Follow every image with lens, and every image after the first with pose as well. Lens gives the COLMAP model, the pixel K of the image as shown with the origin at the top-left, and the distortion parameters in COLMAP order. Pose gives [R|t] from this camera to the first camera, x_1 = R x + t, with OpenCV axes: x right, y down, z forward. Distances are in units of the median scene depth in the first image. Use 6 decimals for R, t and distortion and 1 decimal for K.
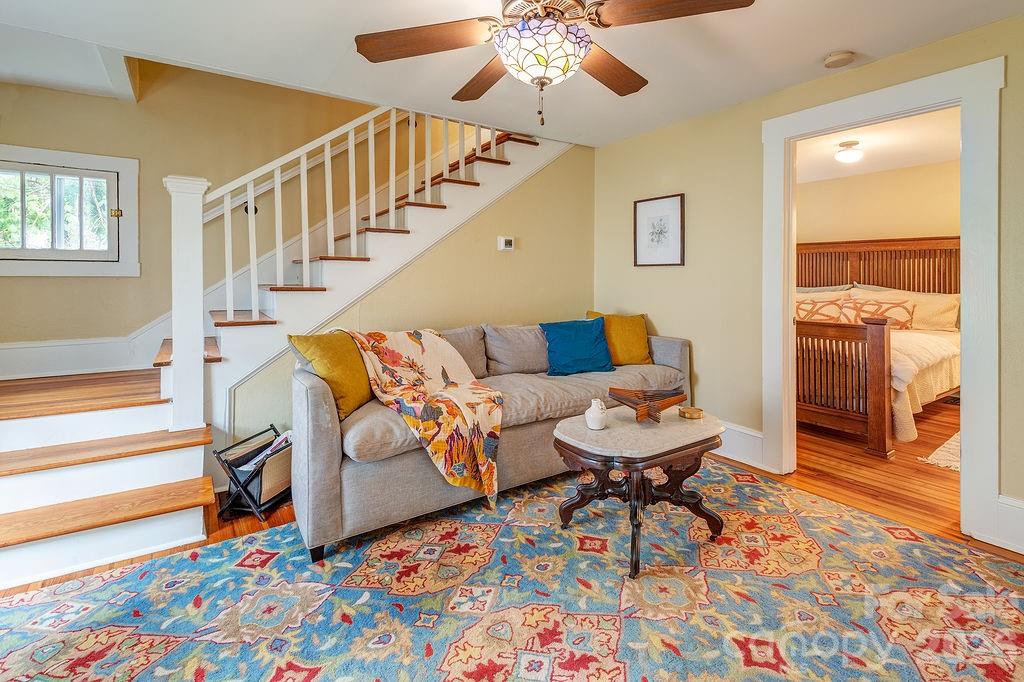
lens RADIAL K [[483.6, 0, 518.9], [0, 483.6, 286.3], [0, 0, 1]] dist [0.012121, -0.008218]
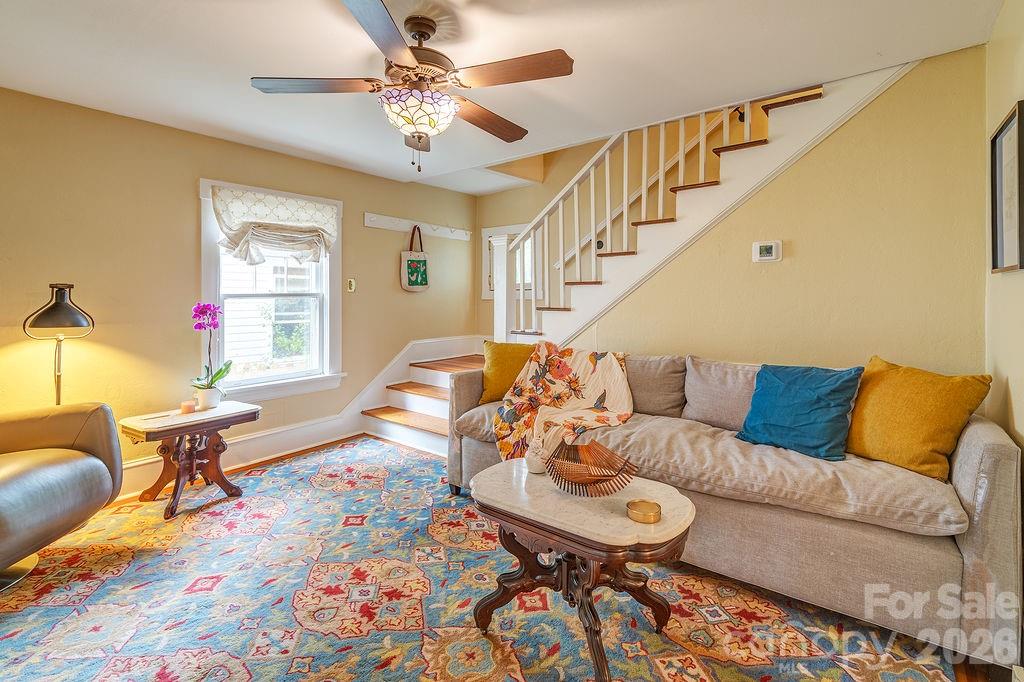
lens RADIAL K [[483.6, 0, 476.3], [0, 483.6, 312.0], [0, 0, 1]] dist [0.012121, -0.008218]
pose [[0.259342, 0.026893, -0.965411, 0.951369], [-0.004250, 0.999634, 0.026705, -0.025368], [0.965776, -0.002823, 0.259362, 0.649501]]
